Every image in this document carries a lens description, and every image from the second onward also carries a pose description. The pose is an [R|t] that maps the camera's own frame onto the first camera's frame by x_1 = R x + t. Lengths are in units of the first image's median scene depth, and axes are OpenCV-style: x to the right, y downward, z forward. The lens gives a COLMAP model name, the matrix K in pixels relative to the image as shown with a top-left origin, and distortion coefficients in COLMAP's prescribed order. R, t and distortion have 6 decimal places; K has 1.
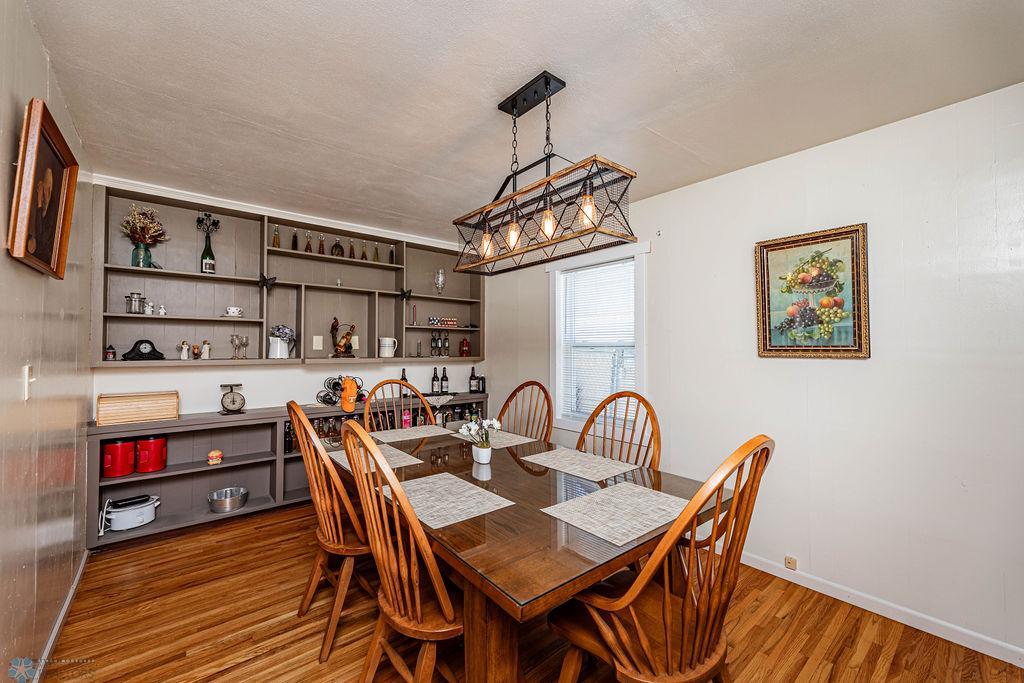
lens RADIAL K [[395.4, 0, 512.0], [0, 395.4, 341.5], [0, 0, 1]] dist [0.001086, 0.000033]
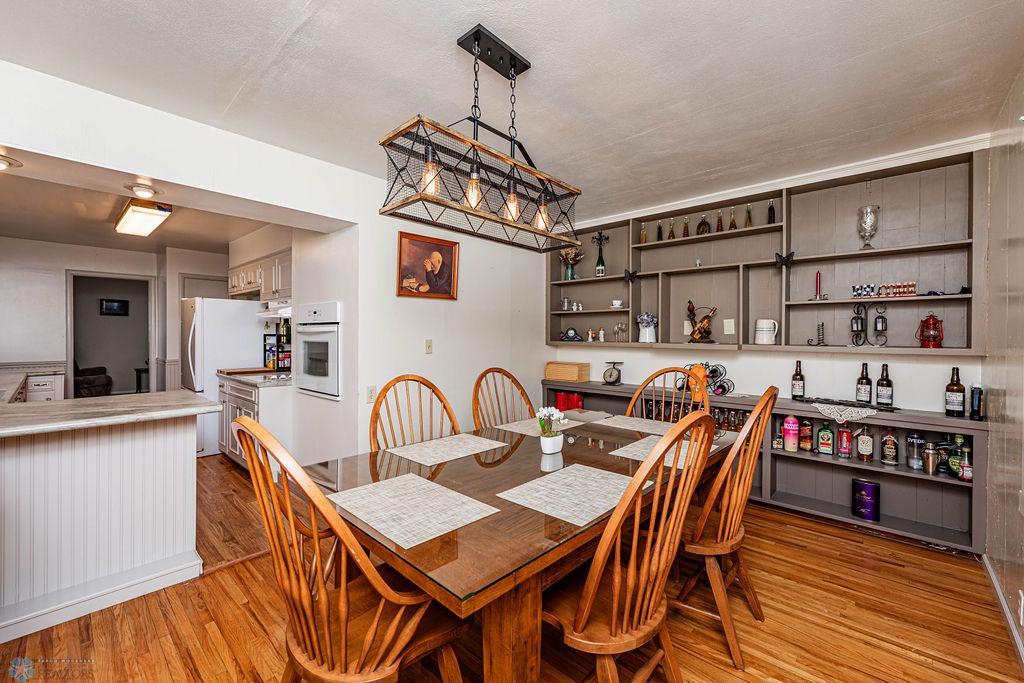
lens RADIAL K [[420.2, 0, 509.3], [0, 420.2, 336.8], [0, 0, 1]] dist [0.001556, 0.000032]
pose [[0.138870, 0.005762, -0.990294, 0.477238], [0.017333, 0.999816, 0.008248, 0.009458], [0.990159, -0.018310, 0.138744, 0.406033]]
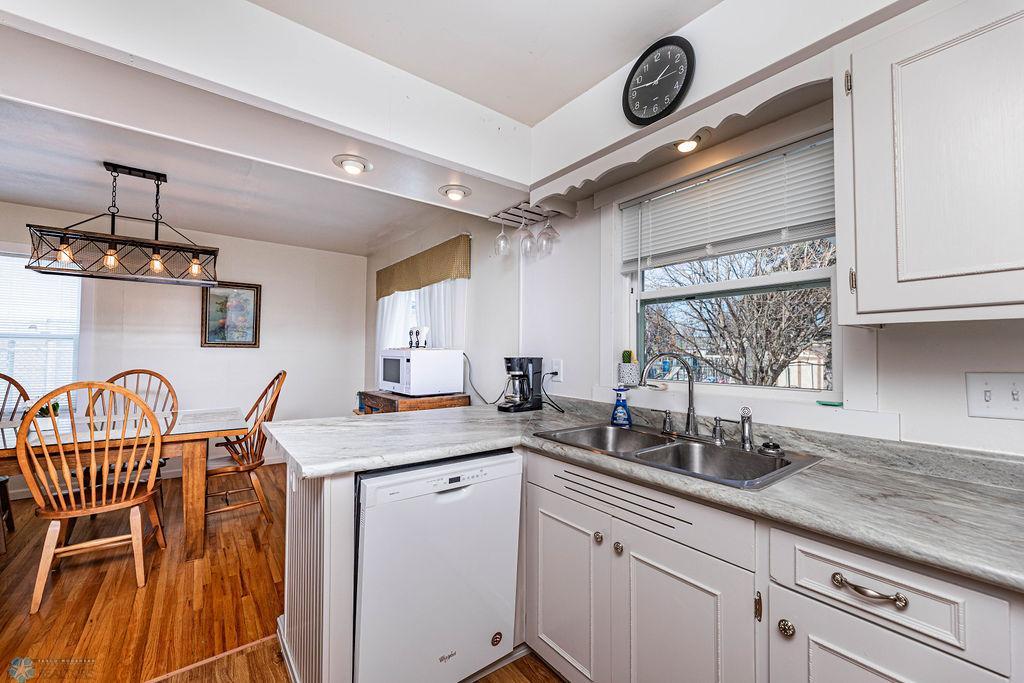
lens RADIAL K [[420.2, 0, 509.3], [0, 420.2, 336.8], [0, 0, 1]] dist [0.001556, 0.000032]
pose [[0.049295, 0.034403, 0.998192, -0.645226], [-0.030696, 0.998987, -0.032914, 0.006395], [-0.998312, -0.029018, 0.050301, -0.225172]]
